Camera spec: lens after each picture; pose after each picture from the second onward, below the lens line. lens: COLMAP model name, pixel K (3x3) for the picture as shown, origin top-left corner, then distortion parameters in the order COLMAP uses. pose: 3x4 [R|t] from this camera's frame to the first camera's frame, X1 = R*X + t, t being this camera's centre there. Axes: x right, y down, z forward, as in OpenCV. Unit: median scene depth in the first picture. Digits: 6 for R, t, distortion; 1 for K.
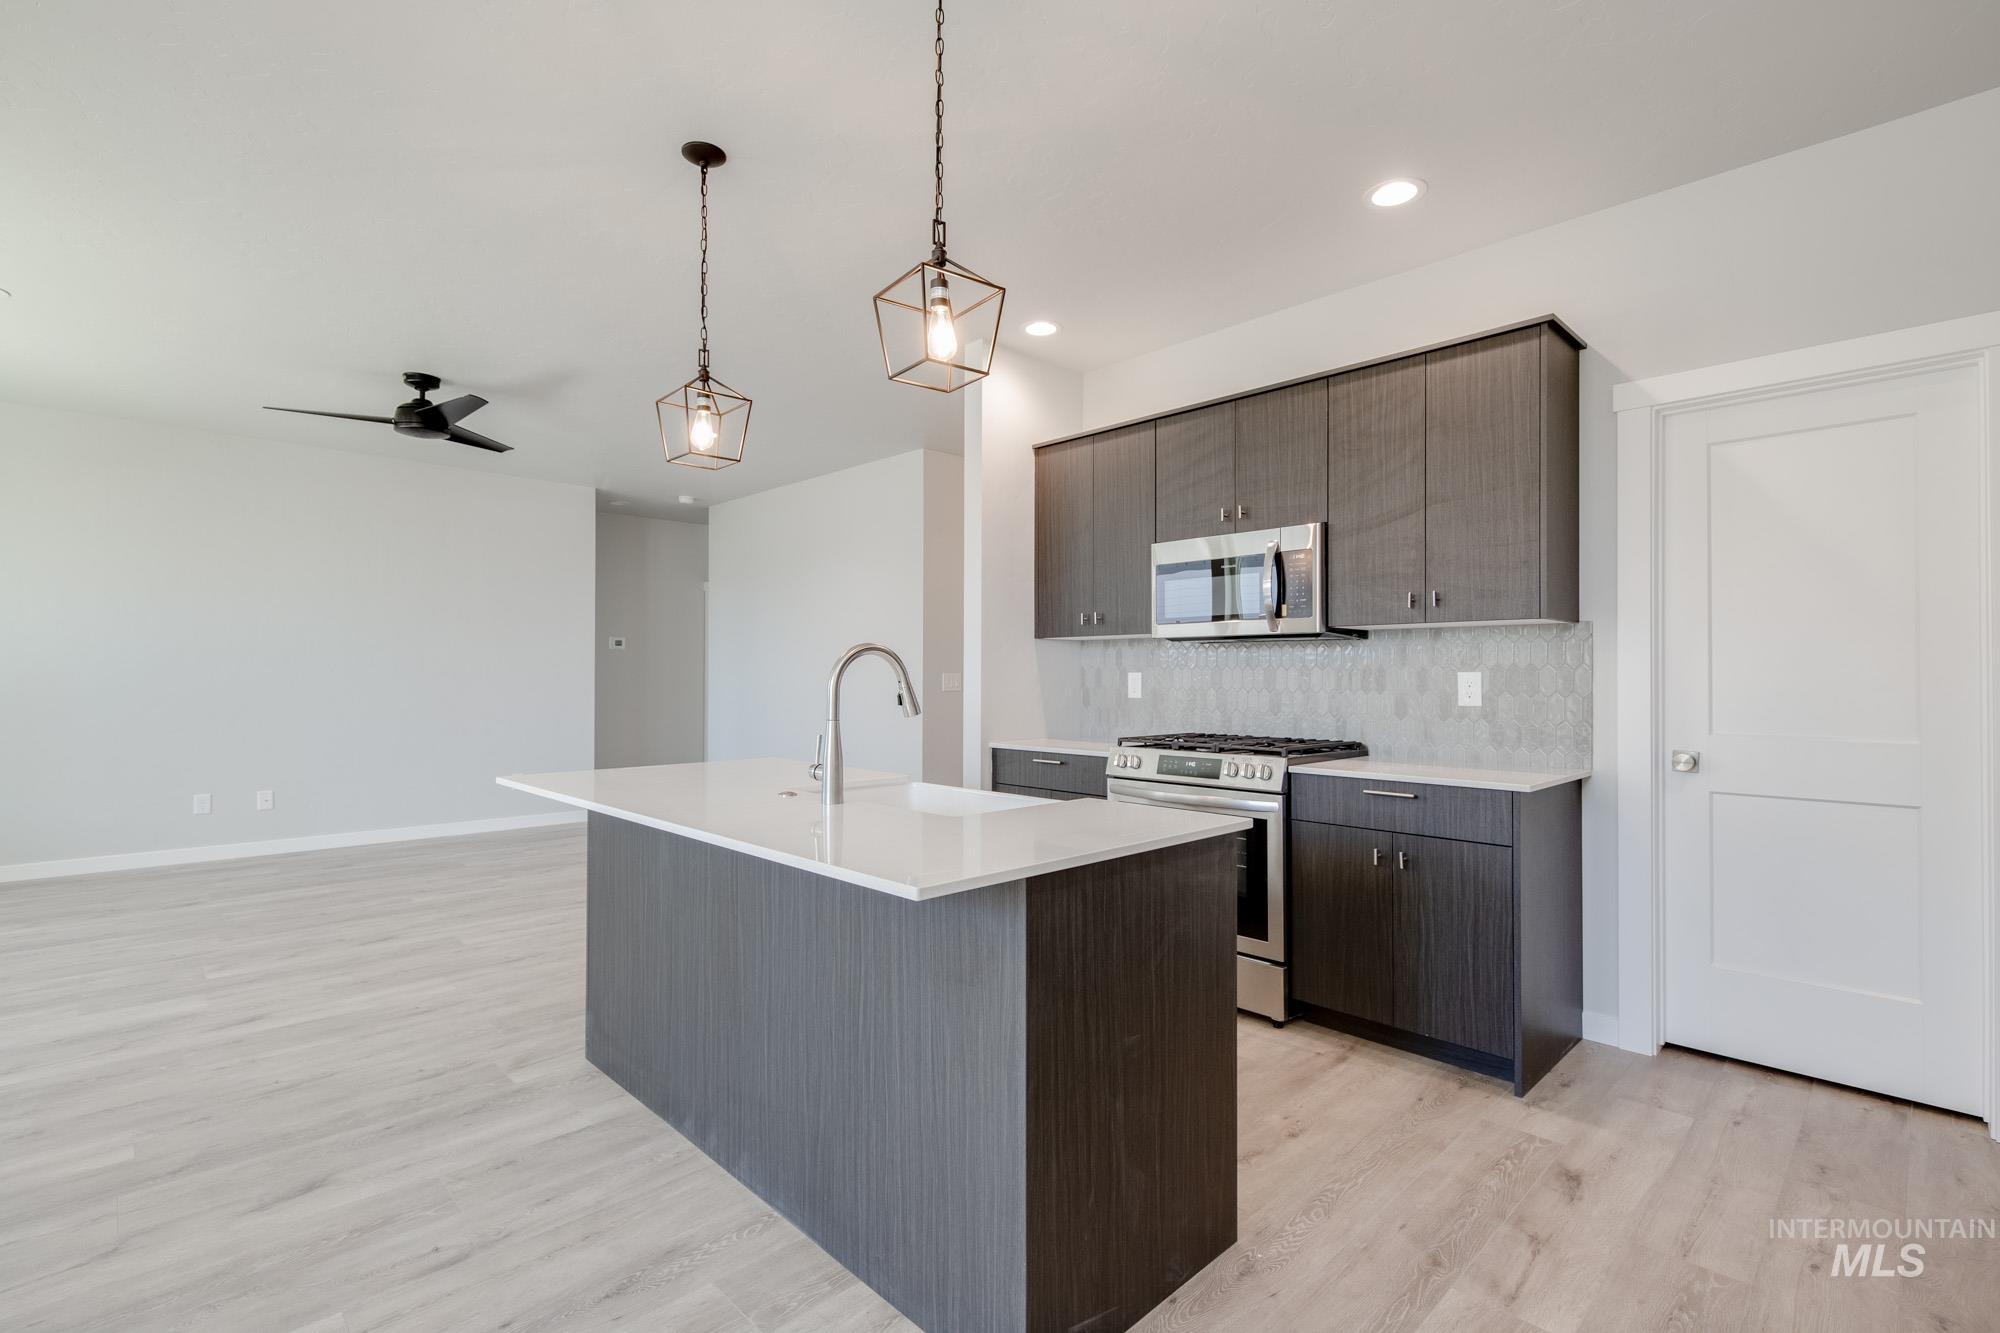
lens RADIAL K [[912.2, 0, 1001.2], [0, 912.2, 674.0], [0, 0, 1]] dist [0.011833, -0.005293]
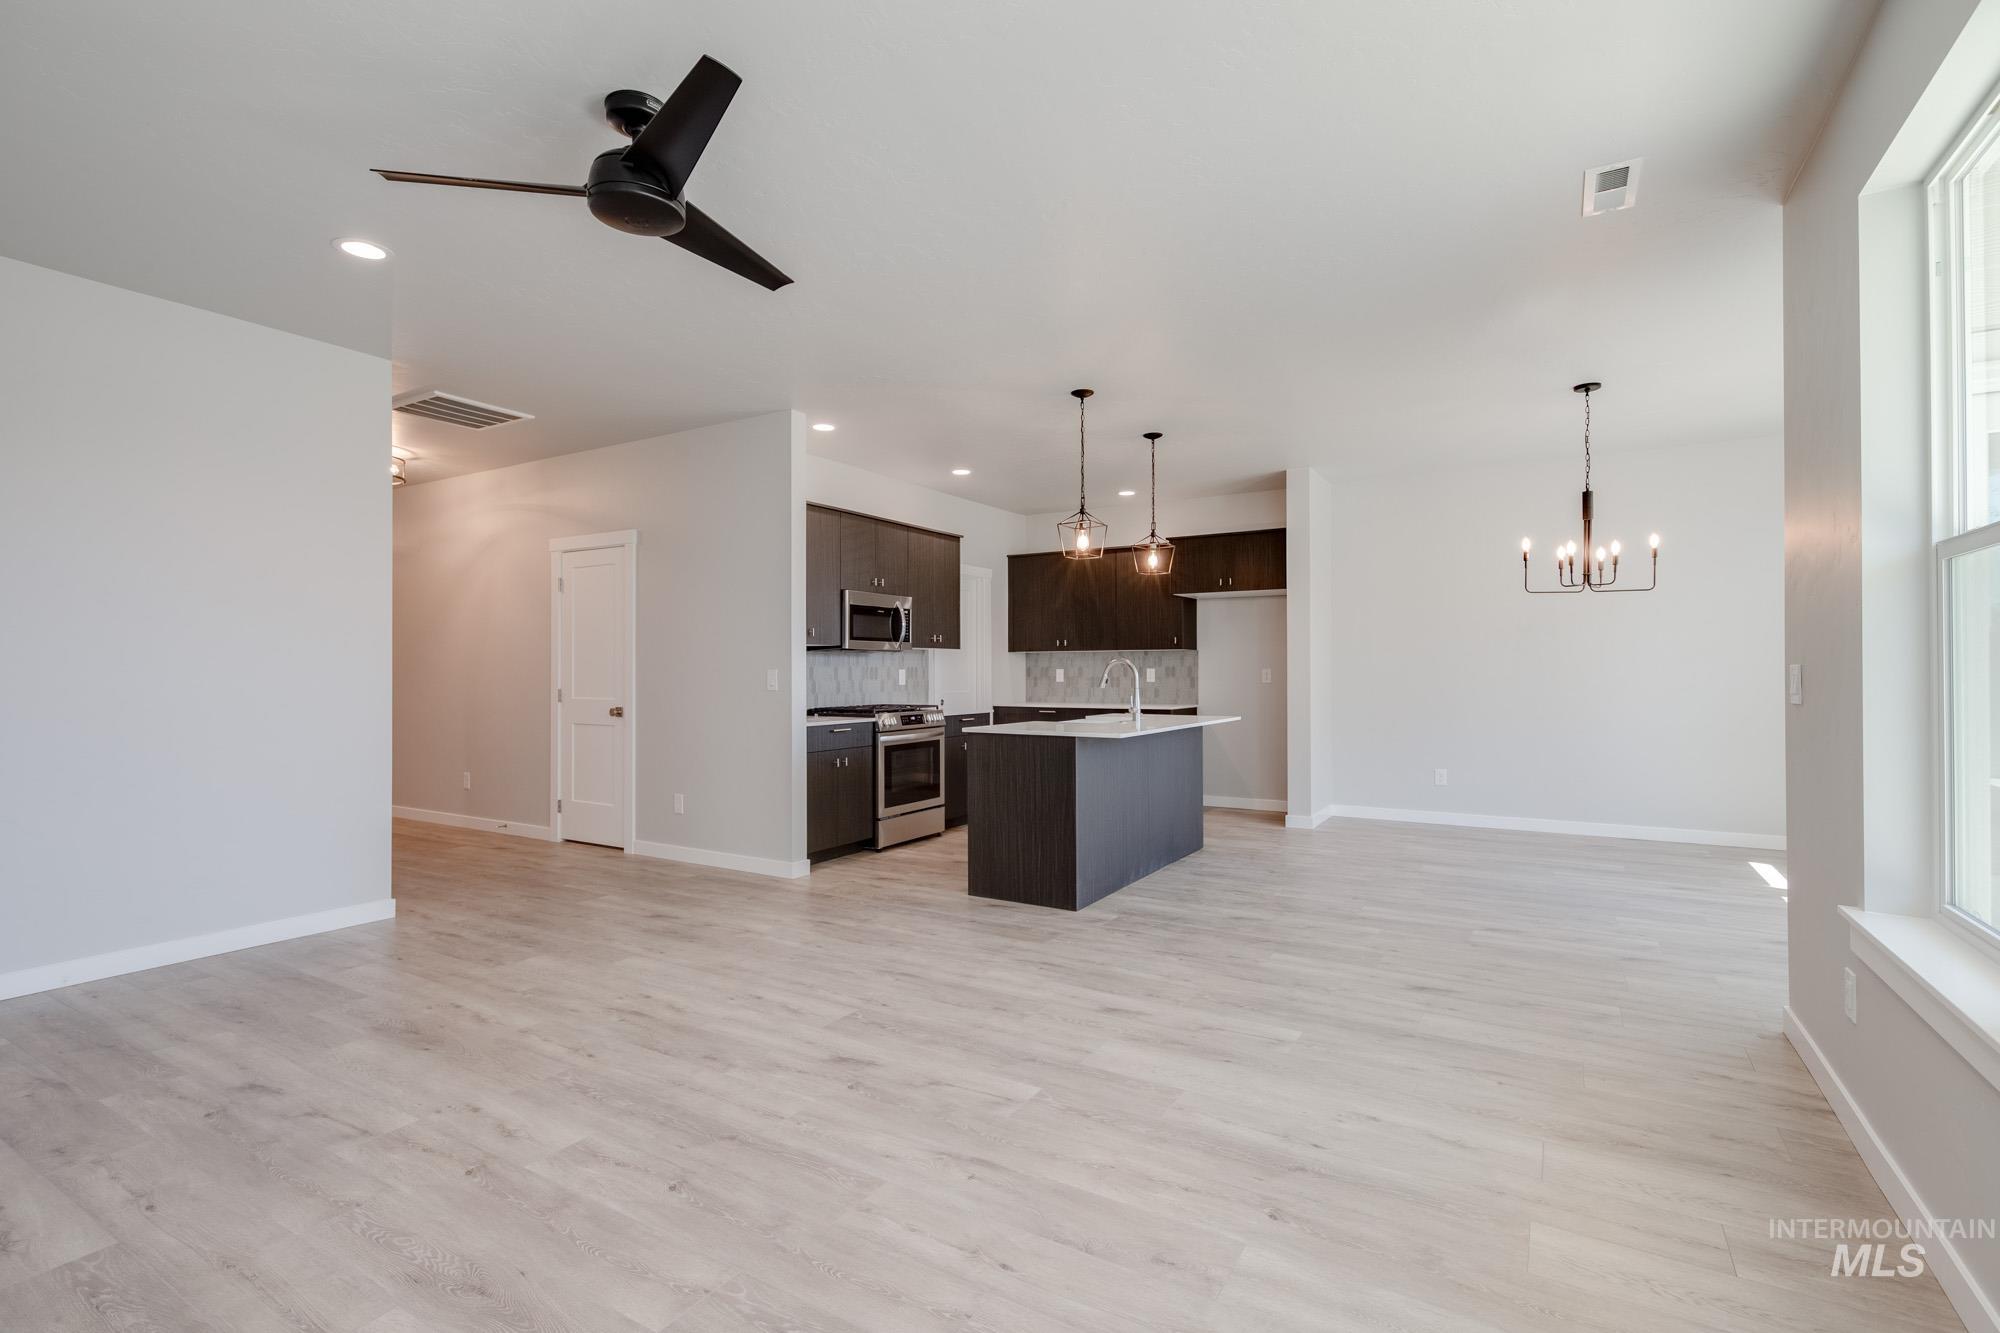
lens RADIAL K [[912.2, 0, 998.8], [0, 912.2, 665.3], [0, 0, 1]] dist [0.011833, -0.005293]
pose [[-0.248220, 0.006427, 0.968682, -1.808017], [0.000076, 0.999978, -0.006615, 0.001862], [-0.968704, -0.001568, -0.248215, 1.406246]]
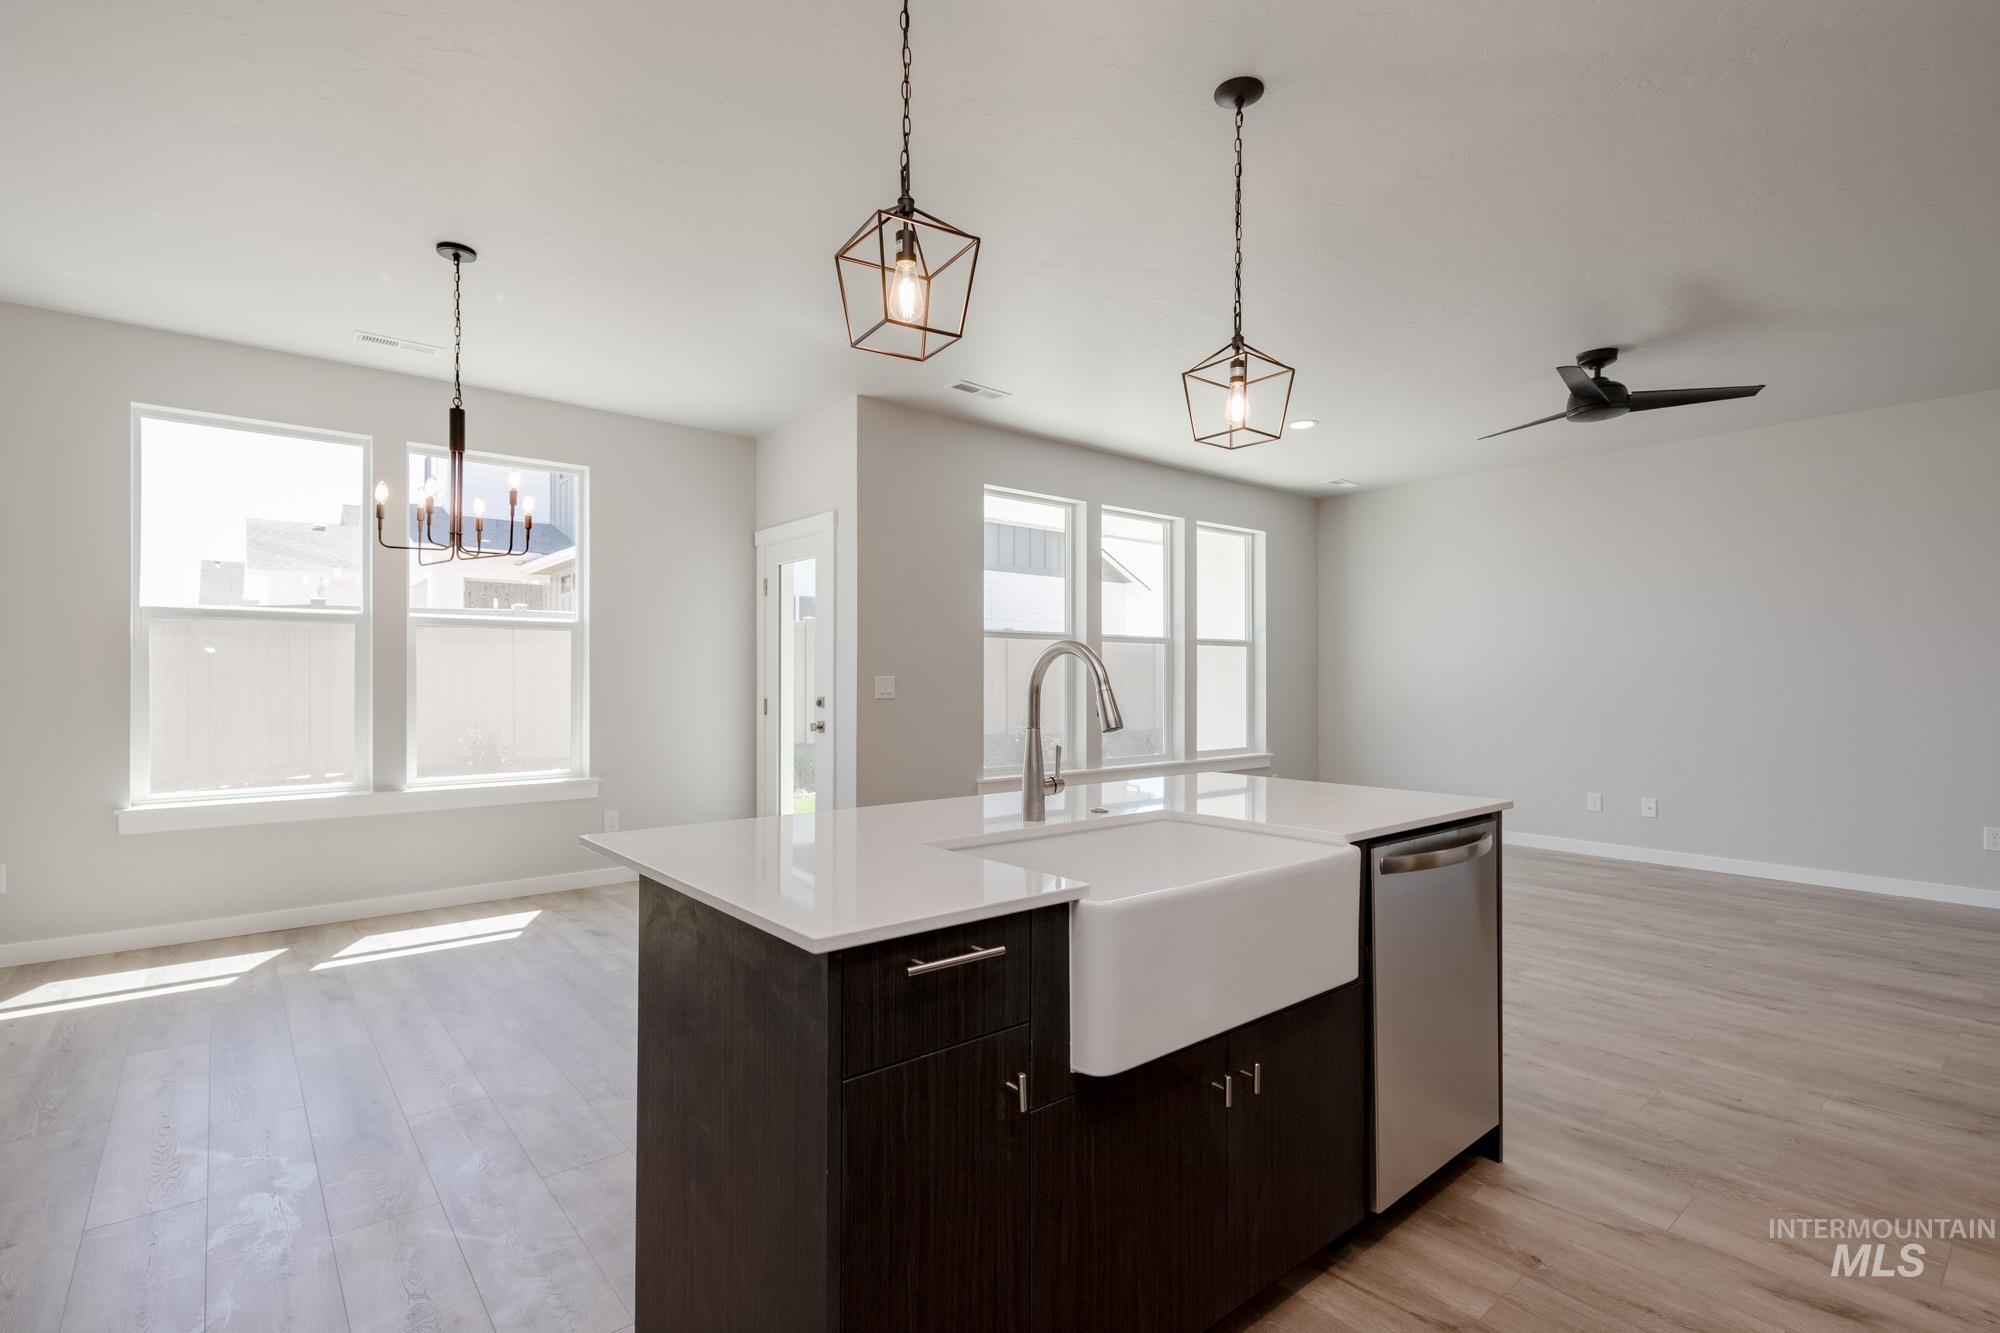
lens RADIAL K [[912.2, 0, 994.6], [0, 912.2, 682.3], [0, 0, 1]] dist [0.011833, -0.005293]
pose [[-0.087046, -0.000942, -0.996204, 0.495663], [-0.001052, 0.999999, -0.000853, 0.004972], [0.996204, 0.000973, -0.087047, 0.725476]]
